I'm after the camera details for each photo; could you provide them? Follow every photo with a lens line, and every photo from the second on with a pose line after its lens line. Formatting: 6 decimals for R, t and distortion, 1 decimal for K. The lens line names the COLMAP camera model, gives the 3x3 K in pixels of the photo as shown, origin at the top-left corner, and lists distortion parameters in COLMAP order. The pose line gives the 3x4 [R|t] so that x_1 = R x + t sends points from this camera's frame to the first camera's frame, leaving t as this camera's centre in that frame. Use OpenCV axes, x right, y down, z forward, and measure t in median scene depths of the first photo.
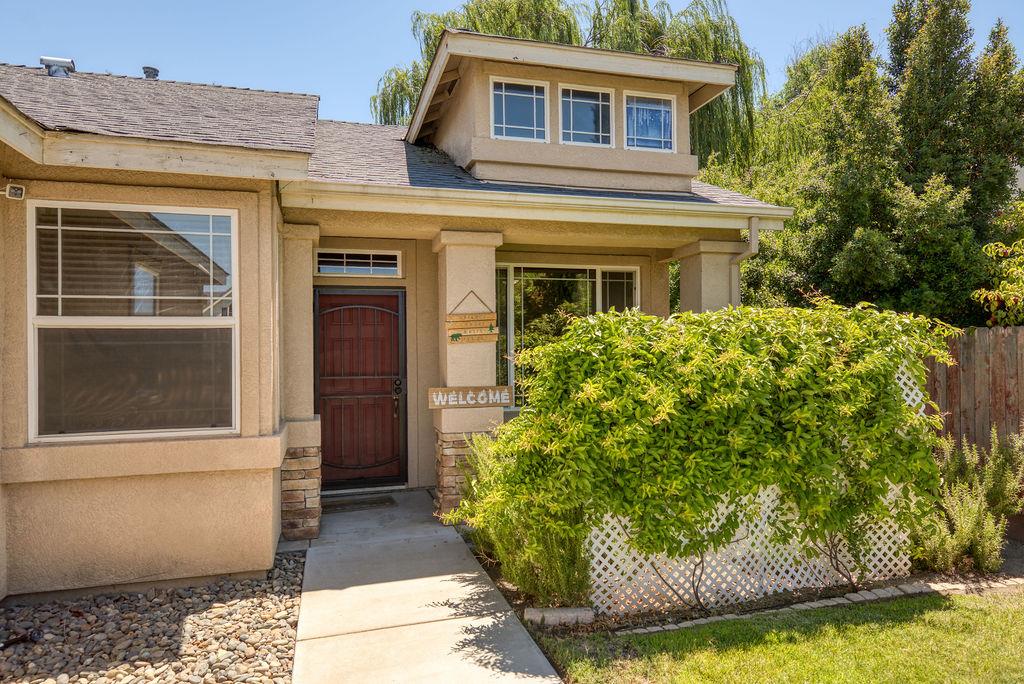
lens RADIAL K [[652.2, 0, 508.7], [0, 652.2, 342.4], [0, 0, 1]] dist [0.012528, 0.002031]
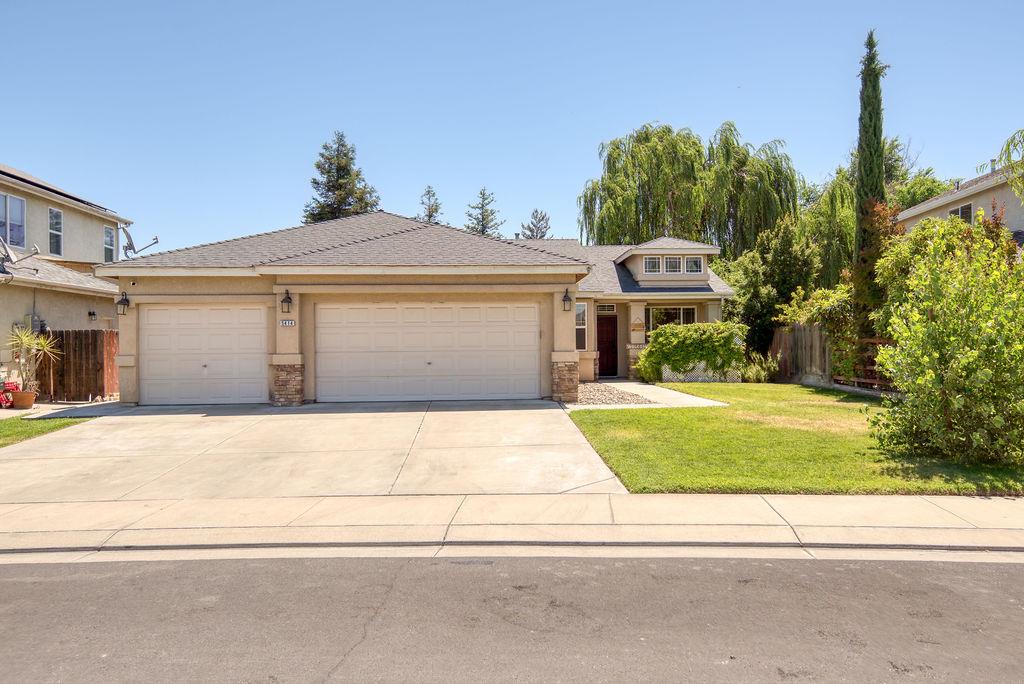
lens RADIAL K [[683.8, 0, 486.8], [0, 683.8, 345.1], [0, 0, 1]] dist [-0.006116, -0.000193]
pose [[0.964935, 0.000229, -0.262488, 0.133914], [0.001812, 0.999970, 0.007533, 0.046652], [0.262481, -0.007744, 0.964906, -2.986875]]
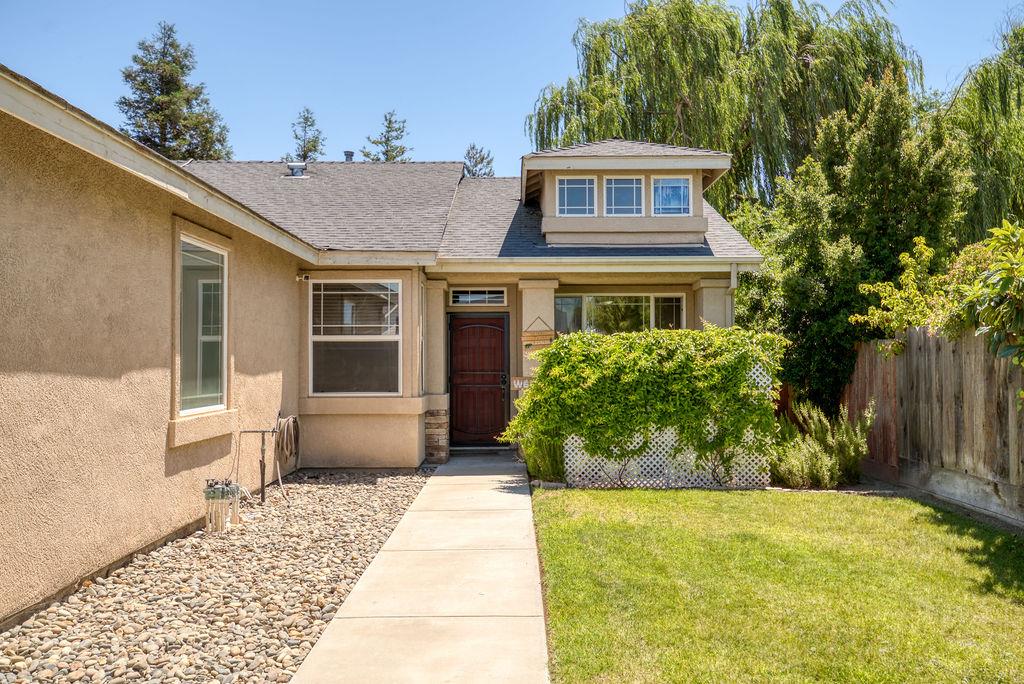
lens RADIAL K [[834.1, 0, 510.8], [0, 834.1, 341.1], [0, 0, 1]] dist [0.010733, -0.002413]
pose [[0.961978, -0.000495, -0.273126, 0.433865], [-0.003746, 0.999880, -0.015005, 0.011021], [0.273100, 0.015458, 0.961861, -0.978060]]
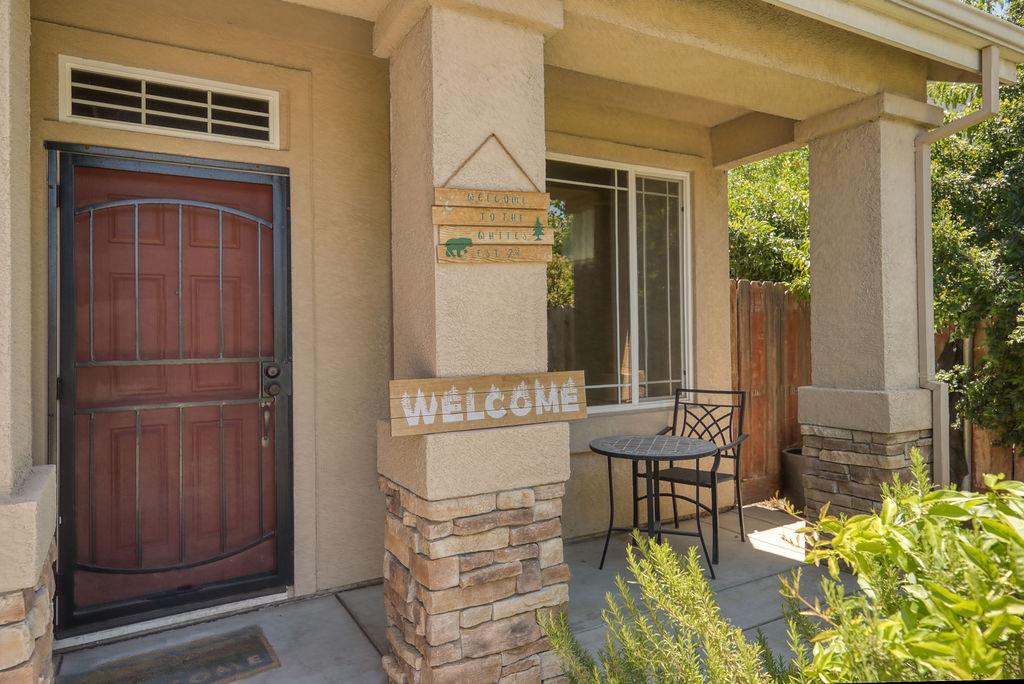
lens RADIAL K [[654.8, 0, 514.2], [0, 654.8, 326.2], [0, 0, 1]] dist [0.008234, 0.000791]
pose [[0.968790, -0.001886, 0.247874, -0.143644], [0.005412, 0.999894, -0.013543, 0.043822], [-0.247822, 0.014462, 0.968698, 0.612042]]
